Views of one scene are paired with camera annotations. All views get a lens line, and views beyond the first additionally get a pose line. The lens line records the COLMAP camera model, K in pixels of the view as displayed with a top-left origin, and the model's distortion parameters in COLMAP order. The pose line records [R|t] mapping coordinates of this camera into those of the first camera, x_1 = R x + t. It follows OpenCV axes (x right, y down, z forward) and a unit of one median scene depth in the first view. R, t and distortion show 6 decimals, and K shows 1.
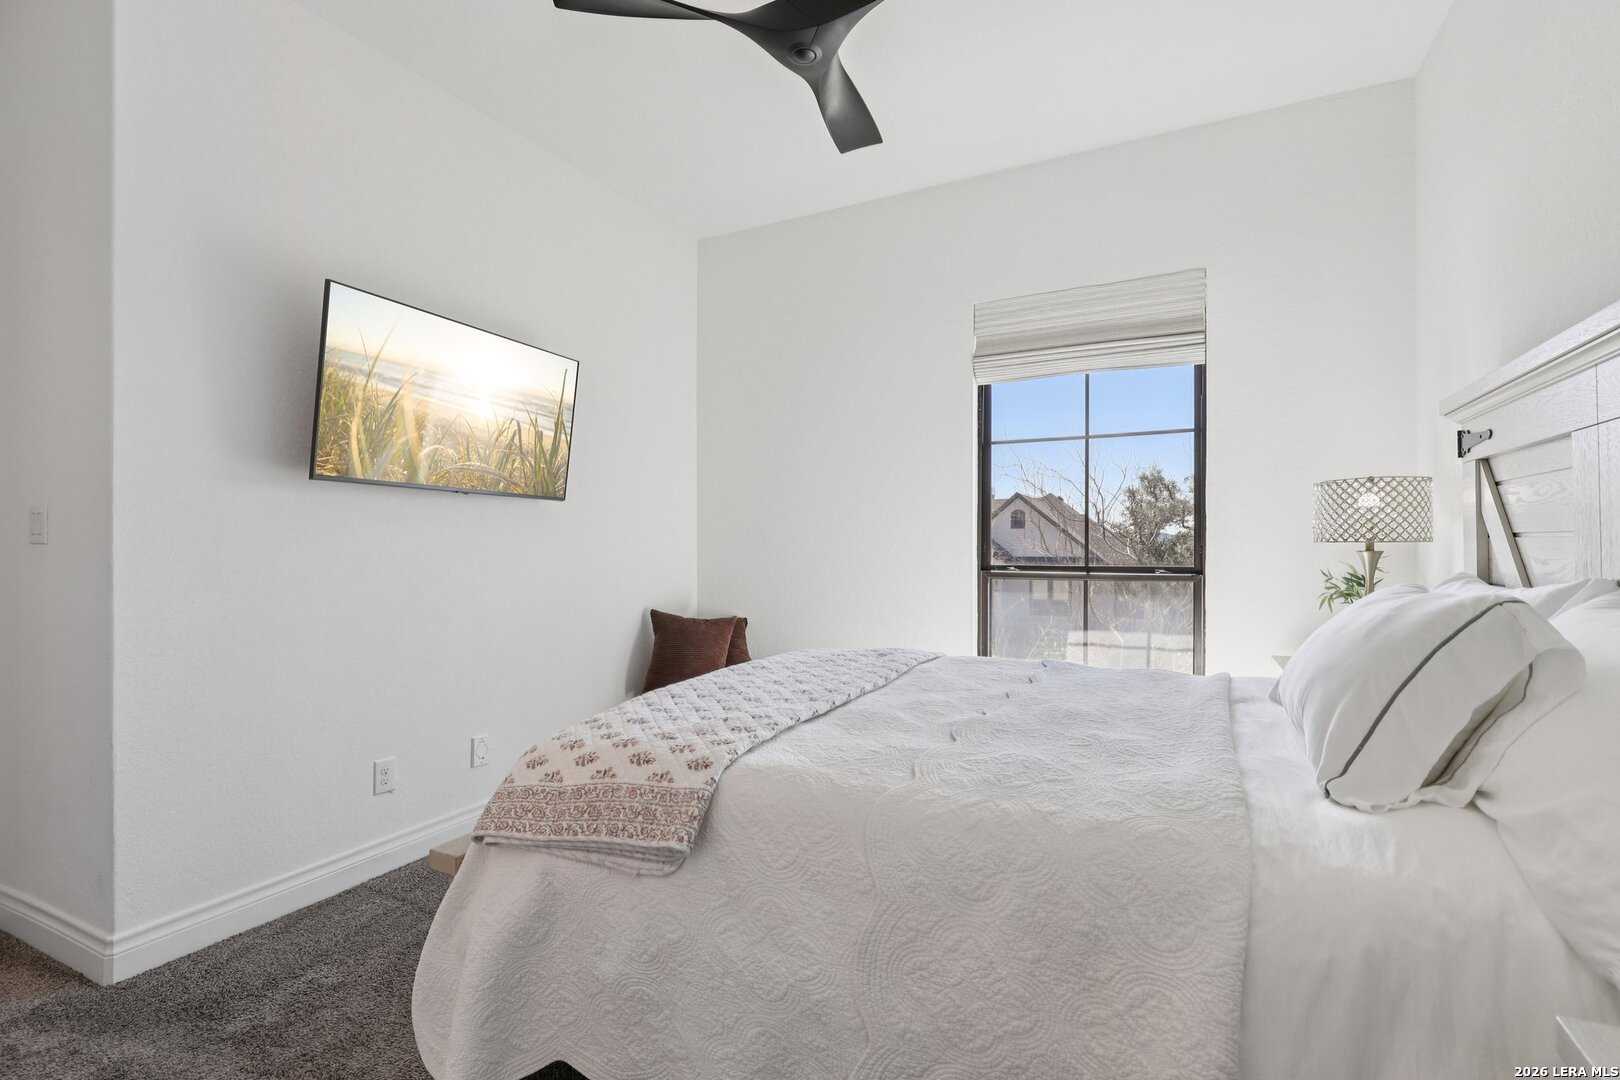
lens RADIAL K [[726.6, 0, 810.0], [0, 726.6, 540.0], [0, 0, 1]] dist [0.001474, 0.000154]
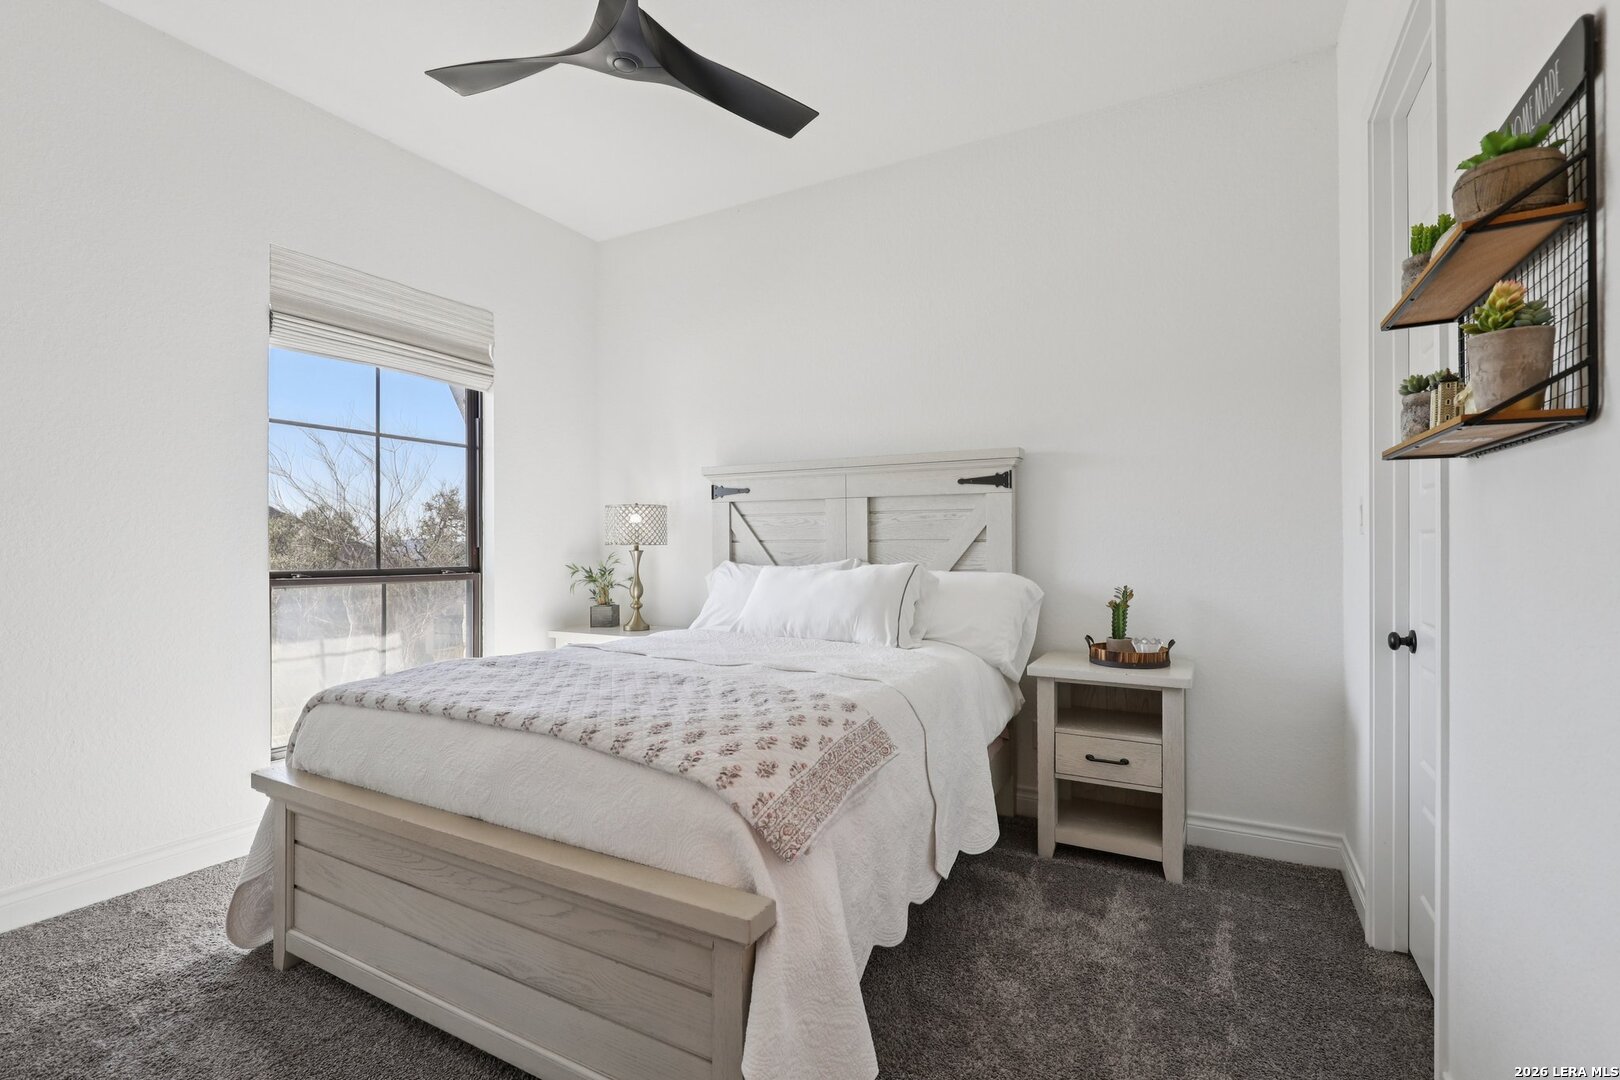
lens RADIAL K [[726.6, 0, 810.0], [0, 726.6, 540.0], [0, 0, 1]] dist [0.001474, 0.000154]
pose [[0.045703, 0.004268, 0.998946, -0.585666], [-0.006302, 0.999972, -0.003984, -0.002538], [-0.998935, -0.006114, 0.045729, 0.408560]]
